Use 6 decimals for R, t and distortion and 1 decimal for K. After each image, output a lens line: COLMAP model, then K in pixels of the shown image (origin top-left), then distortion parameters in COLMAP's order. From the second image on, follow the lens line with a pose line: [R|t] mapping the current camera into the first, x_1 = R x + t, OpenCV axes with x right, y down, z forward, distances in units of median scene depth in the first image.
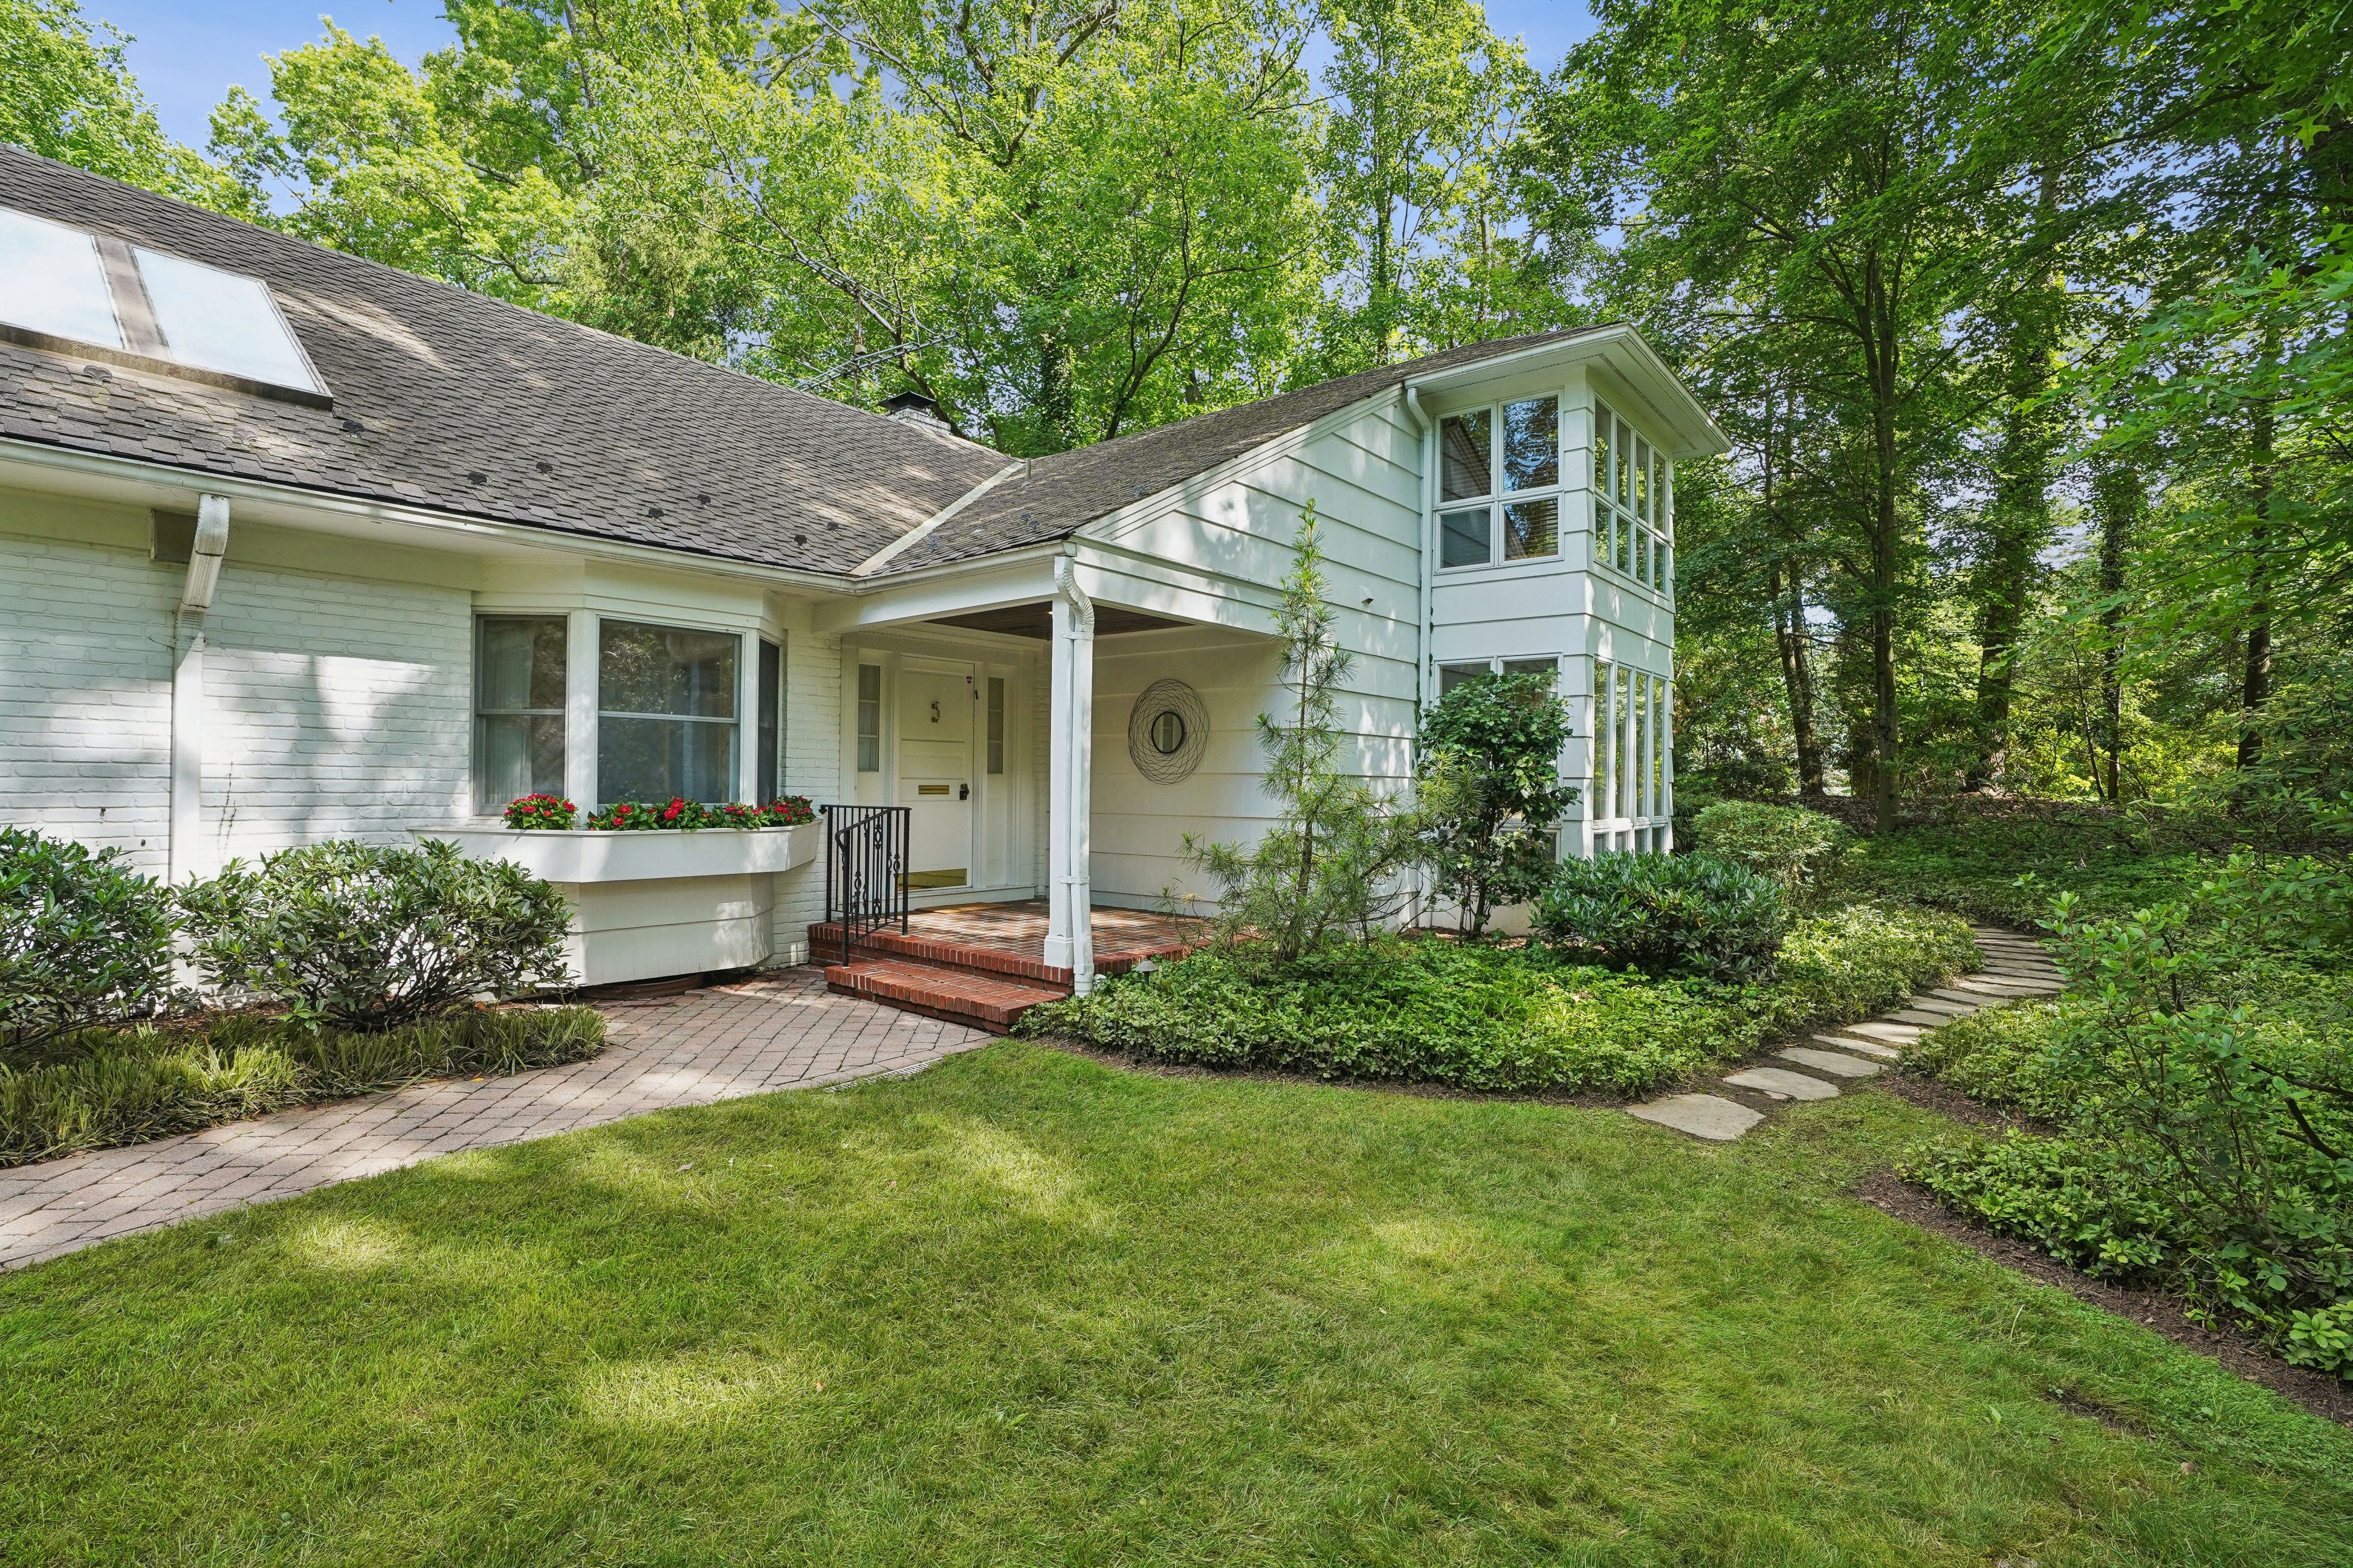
lens RADIAL K [[1077.9, 0, 1175.5], [0, 1077.9, 780.7], [0, 0, 1]] dist [-0.044893, 0.000293]
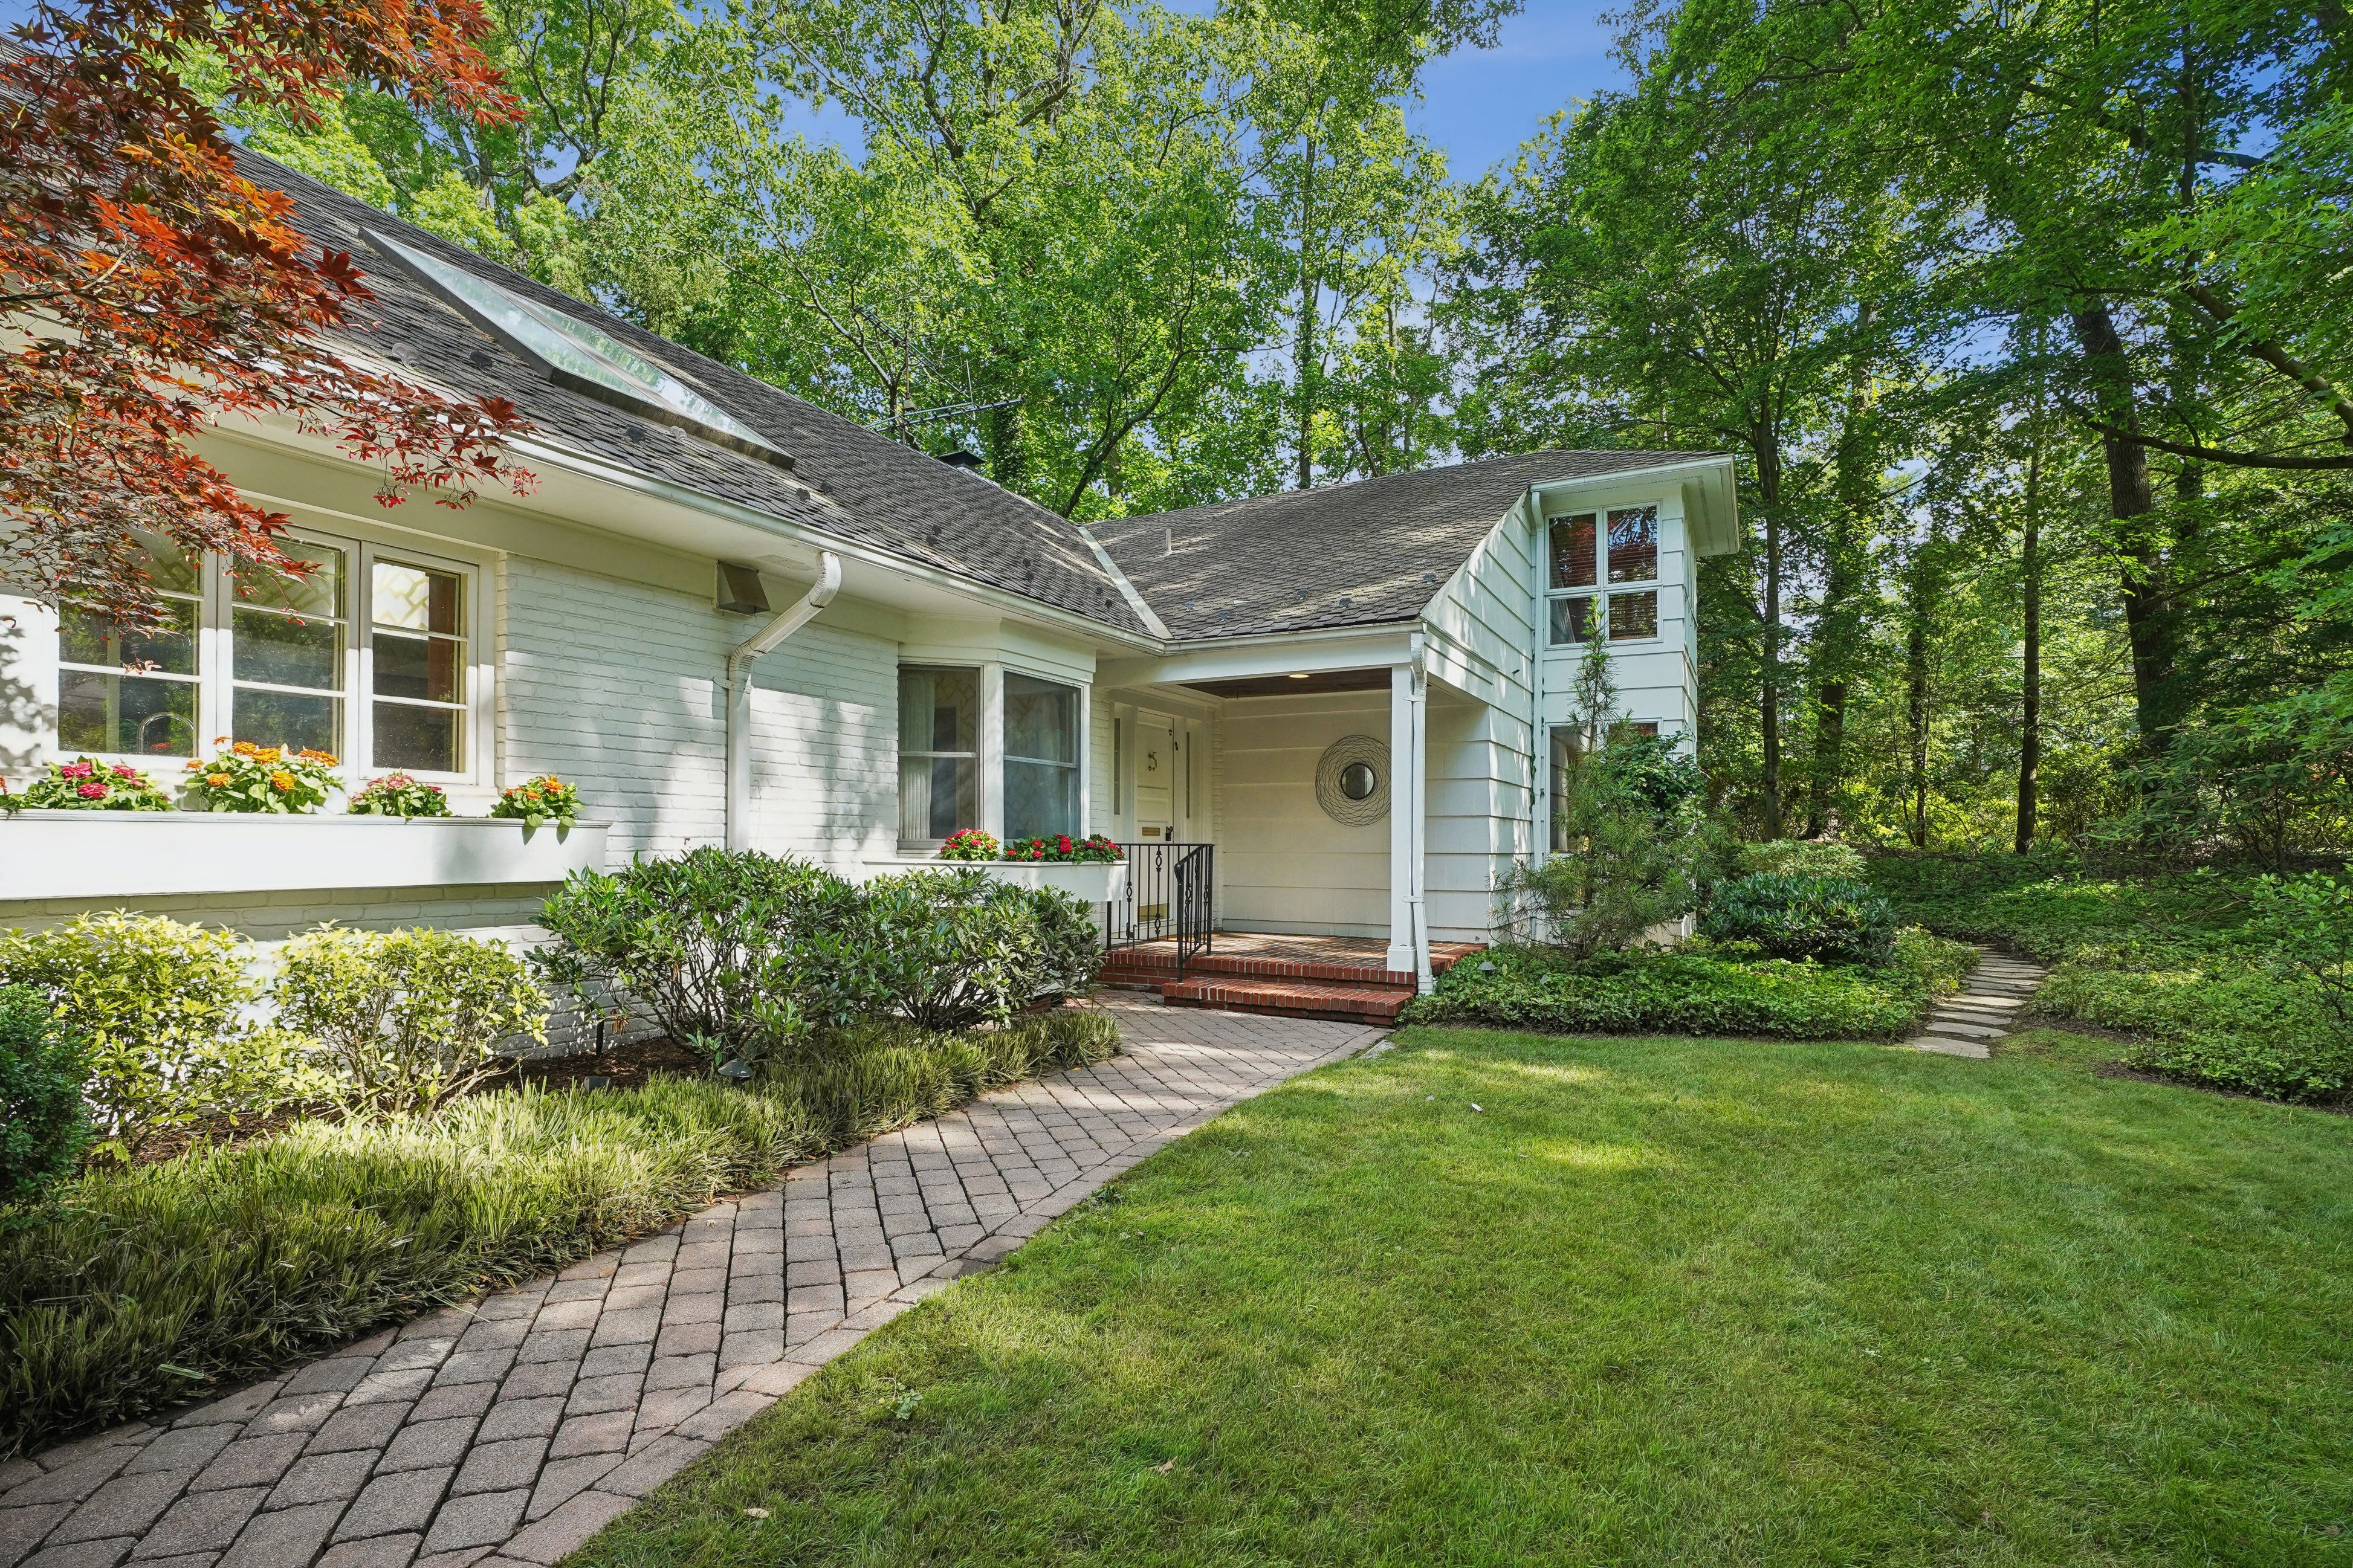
lens RADIAL K [[1077.9, 0, 1216.6], [0, 1077.9, 848.3], [0, 0, 1]] dist [-0.044893, 0.000293]
pose [[0.979836, -0.006598, 0.199696, -0.454499], [0.004434, 0.999927, 0.011283, 0.016293], [-0.199756, -0.010169, 0.979793, -0.117824]]
